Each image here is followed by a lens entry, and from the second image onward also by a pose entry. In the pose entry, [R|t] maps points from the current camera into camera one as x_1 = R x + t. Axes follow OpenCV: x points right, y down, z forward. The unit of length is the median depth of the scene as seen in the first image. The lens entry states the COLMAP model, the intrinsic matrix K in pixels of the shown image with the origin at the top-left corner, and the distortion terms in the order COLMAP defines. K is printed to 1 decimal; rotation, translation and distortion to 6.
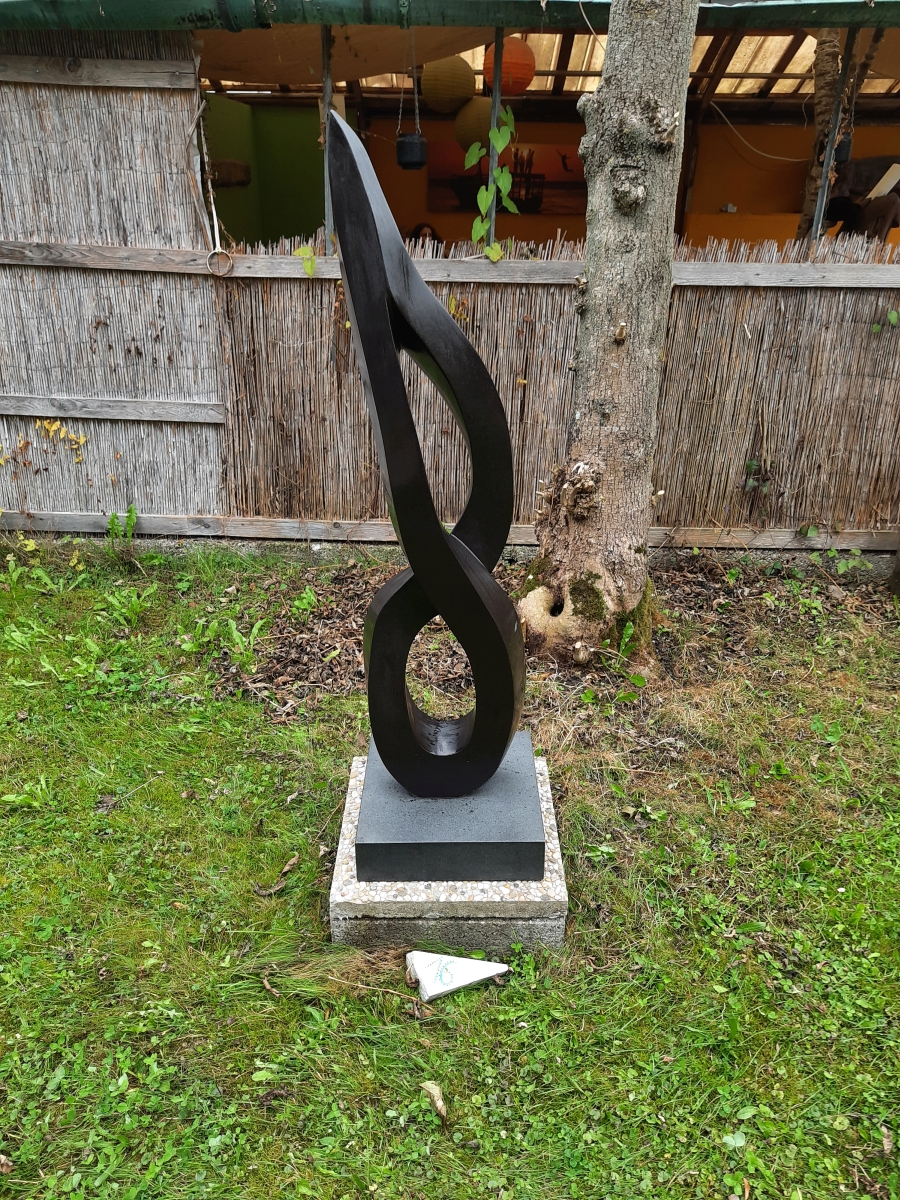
lens RADIAL K [[873.8, 0, 450.0], [0, 873.8, 600.0], [0, 0, 1]] dist [0.057896, -0.047383]
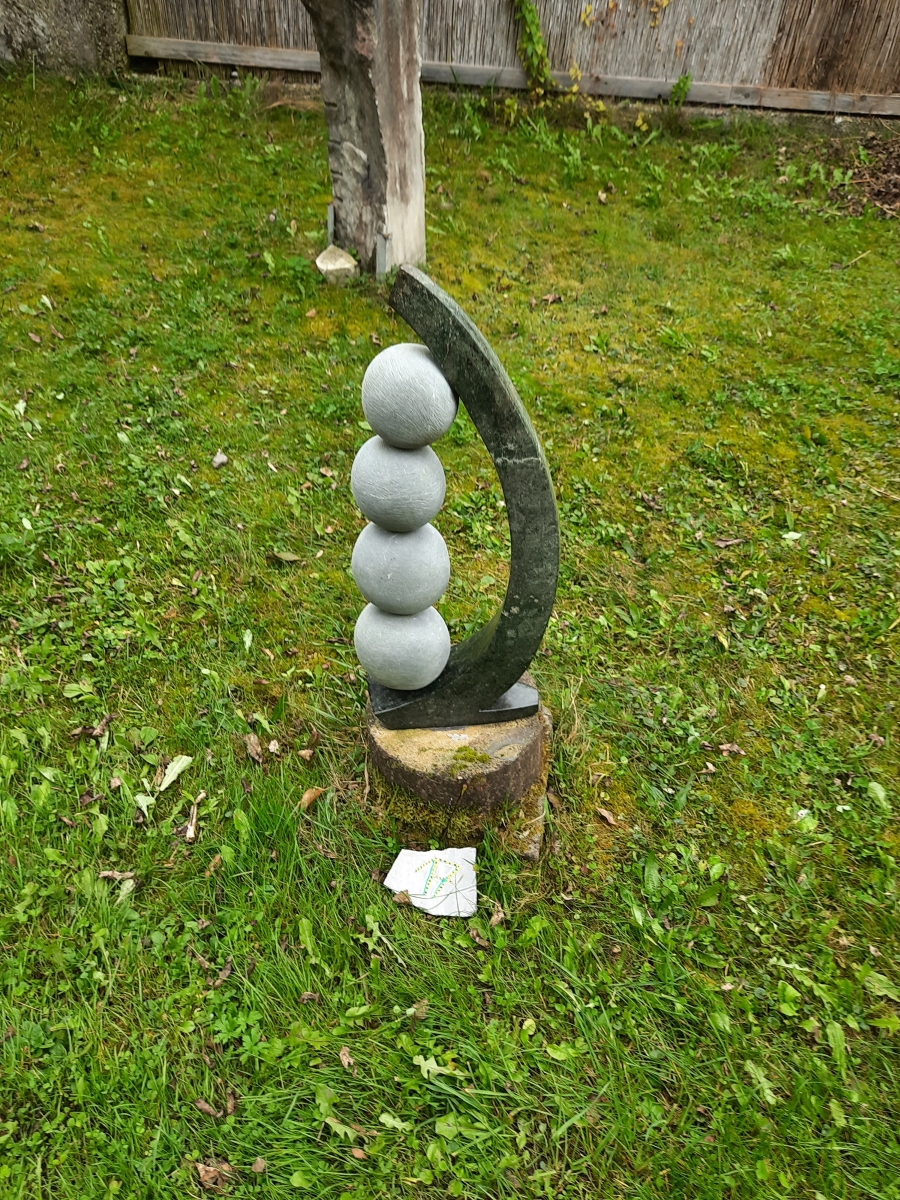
lens RADIAL K [[883.5, 0, 454.0], [0, 883.5, 592.4], [0, 0, 1]] dist [0.033981, -0.008479]
pose [[0.997990, 0.060603, -0.018554, -0.659514], [-0.052394, 0.953594, 0.296503, 0.233085], [0.035662, -0.294935, 0.954852, -0.376968]]
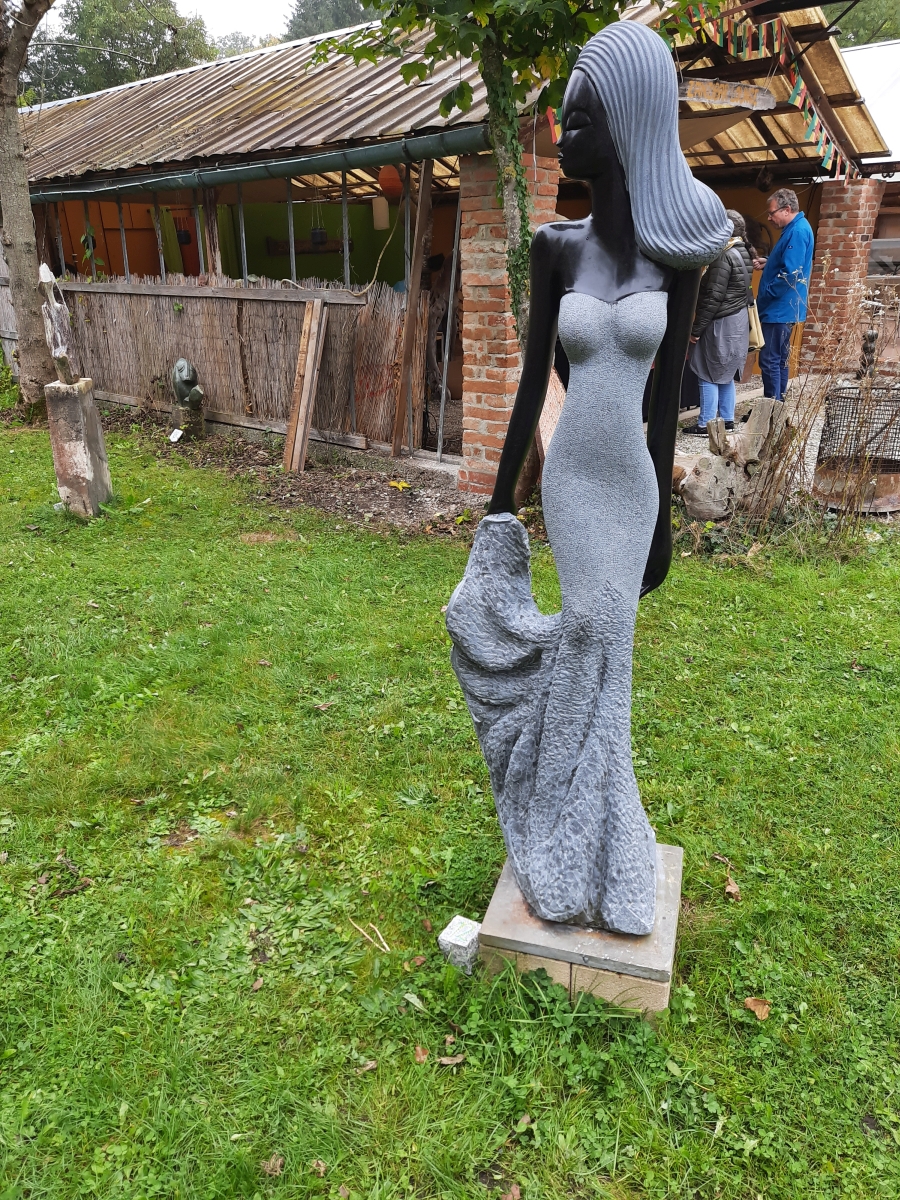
lens RADIAL K [[873.8, 0, 450.0], [0, 873.8, 600.0], [0, 0, 1]] dist [0.057896, -0.047383]
pose [[0.761270, 0.212568, -0.612603, 2.552096], [-0.246015, 0.968788, 0.030443, 0.169607], [0.599954, 0.127535, 0.789804, -0.285285]]
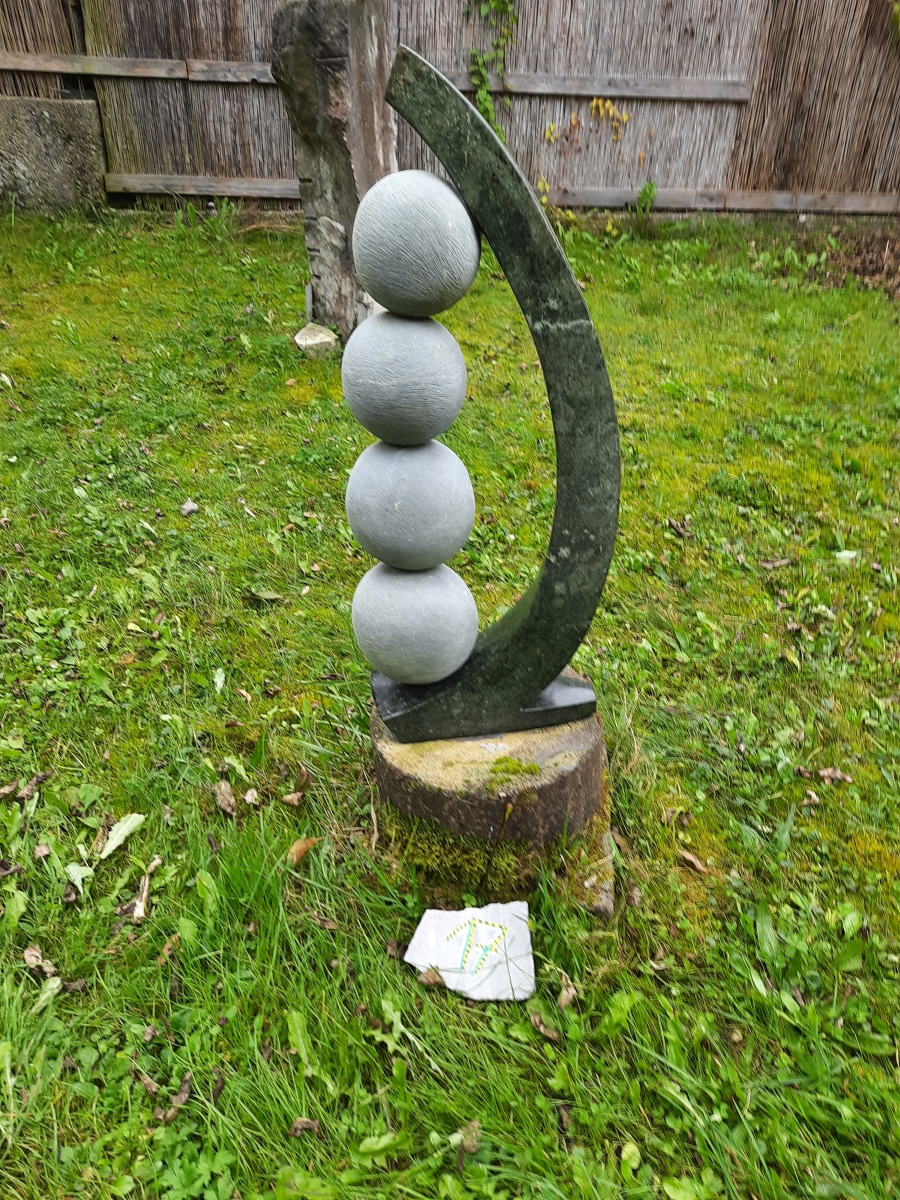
lens RADIAL K [[873.8, 0, 450.0], [0, 873.8, 600.0], [0, 0, 1]] dist [0.057896, -0.047383]
pose [[0.999914, 0.006259, -0.011564, -0.673724], [-0.004688, 0.991339, 0.131244, 0.329026], [0.012285, -0.131178, 0.991283, -0.300969]]
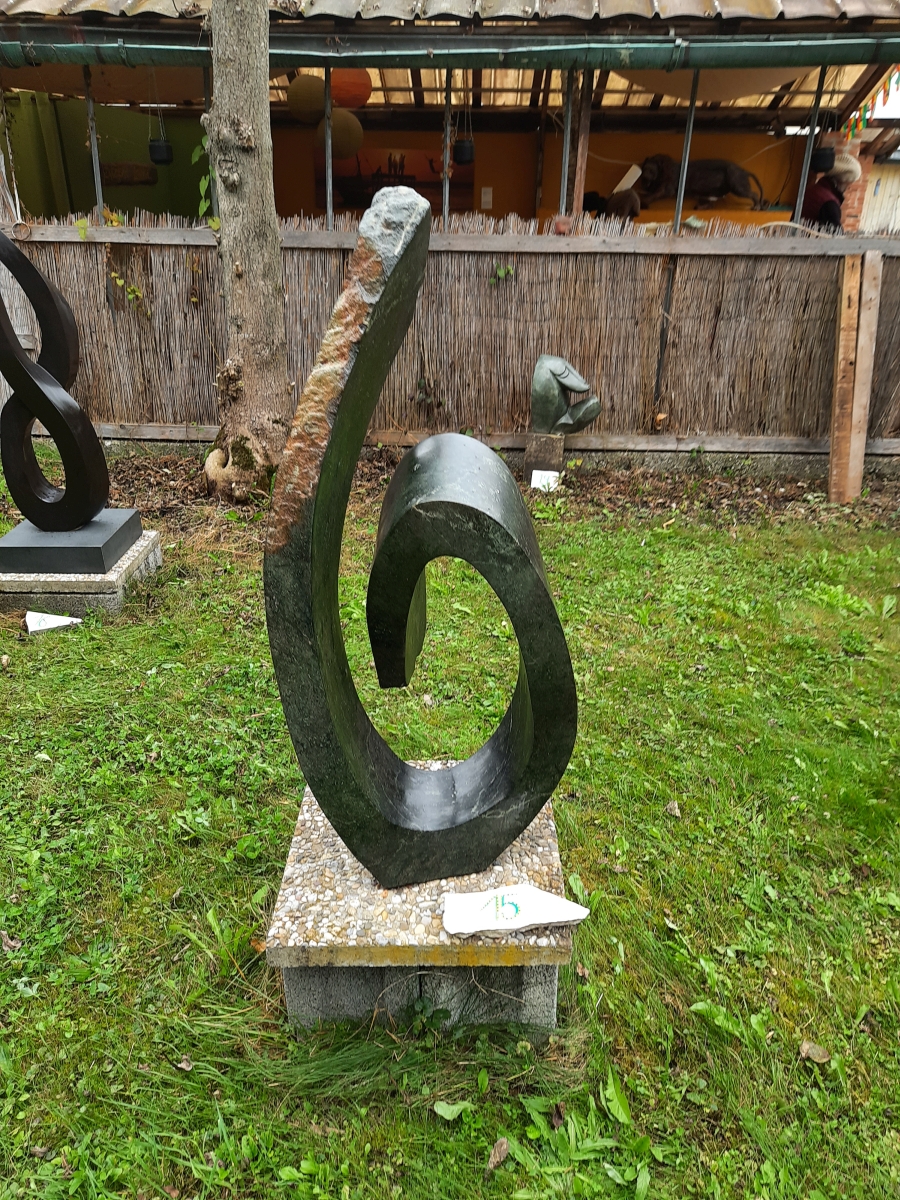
lens RADIAL K [[880.5, 0, 447.2], [0, 880.5, 589.6], [0, 0, 1]] dist [0.075862, -0.051278]
pose [[0.999743, 0.005198, -0.022062, 0.437366], [-0.005643, 0.999780, -0.020181, 0.206863], [0.021952, 0.020301, 0.999553, -0.388344]]
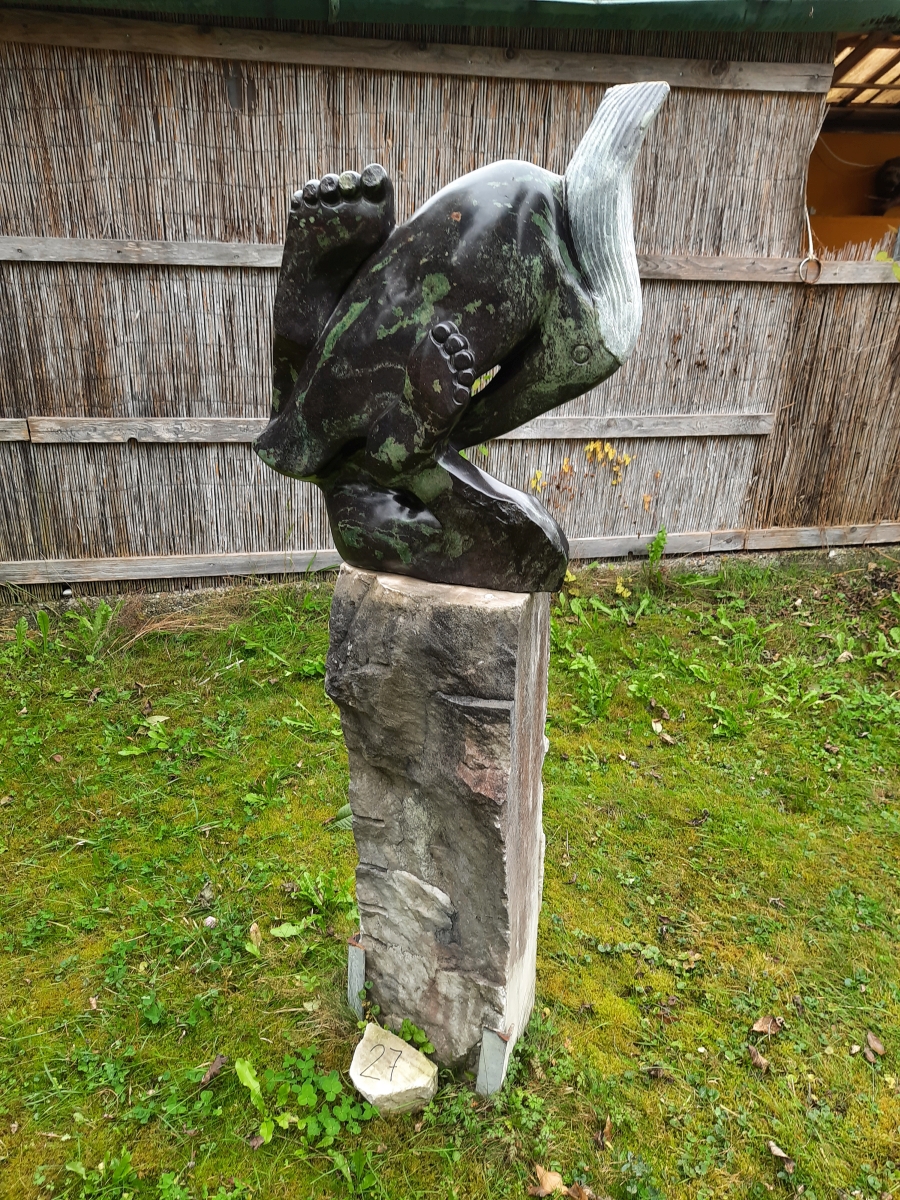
lens RADIAL K [[866.3, 0, 427.1], [0, 866.3, 588.5], [0, 0, 1]] dist [0.059944, -0.047666]
pose [[0.976246, -0.085426, 0.199113, -0.872125], [0.086392, 0.996254, 0.003846, -0.070227], [-0.198695, 0.013448, 0.979969, 0.134111]]
